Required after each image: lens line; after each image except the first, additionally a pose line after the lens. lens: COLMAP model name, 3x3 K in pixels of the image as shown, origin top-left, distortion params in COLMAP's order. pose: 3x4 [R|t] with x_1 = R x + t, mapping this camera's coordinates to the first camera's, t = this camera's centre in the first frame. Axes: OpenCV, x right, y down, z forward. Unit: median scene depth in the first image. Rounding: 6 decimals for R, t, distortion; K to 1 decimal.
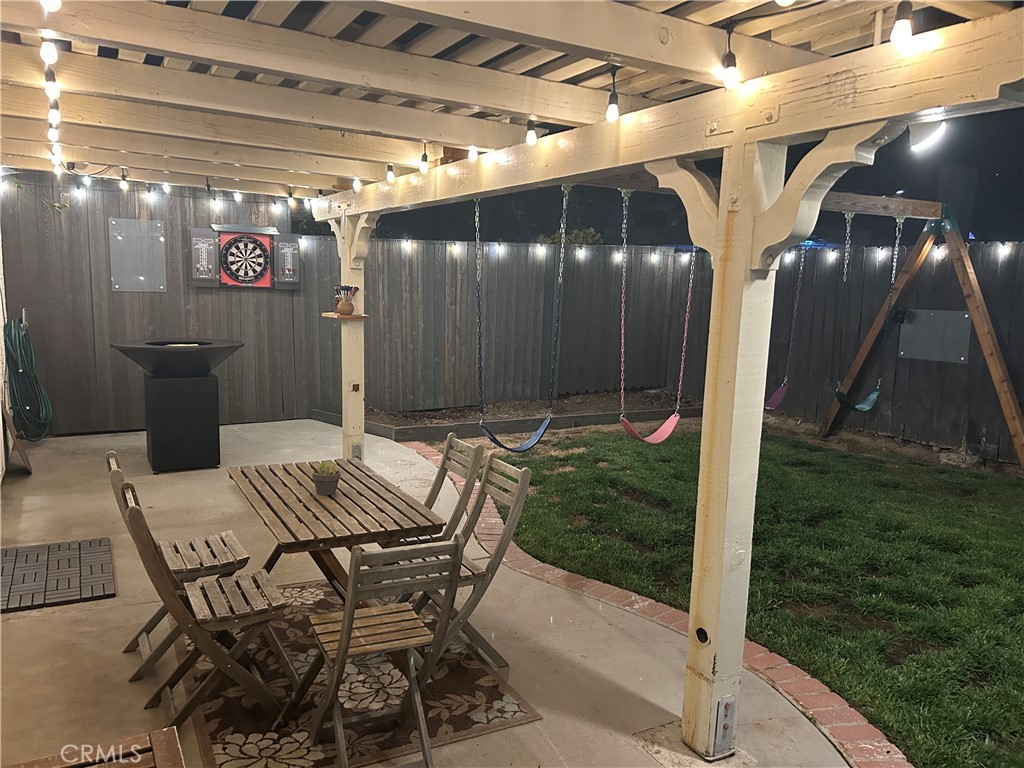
lens RADIAL K [[765.0, 0, 509.6], [0, 765.0, 384.1], [0, 0, 1]] dist [-0.000577, 0.000122]
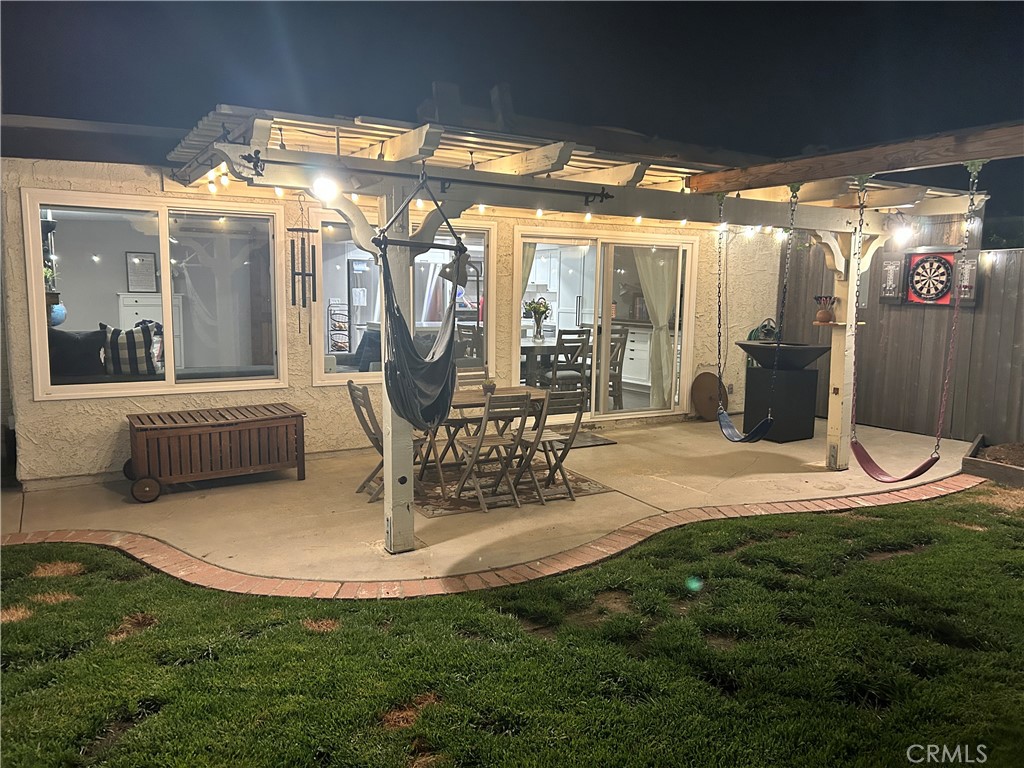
lens RADIAL K [[765.0, 0, 510.4], [0, 765.0, 386.1], [0, 0, 1]] dist [-0.000577, 0.000122]
pose [[0.029700, 0.096482, -0.994891, 0.701374], [-0.144357, 0.985310, 0.091244, -0.028786], [0.989080, 0.140910, 0.043192, 0.402489]]
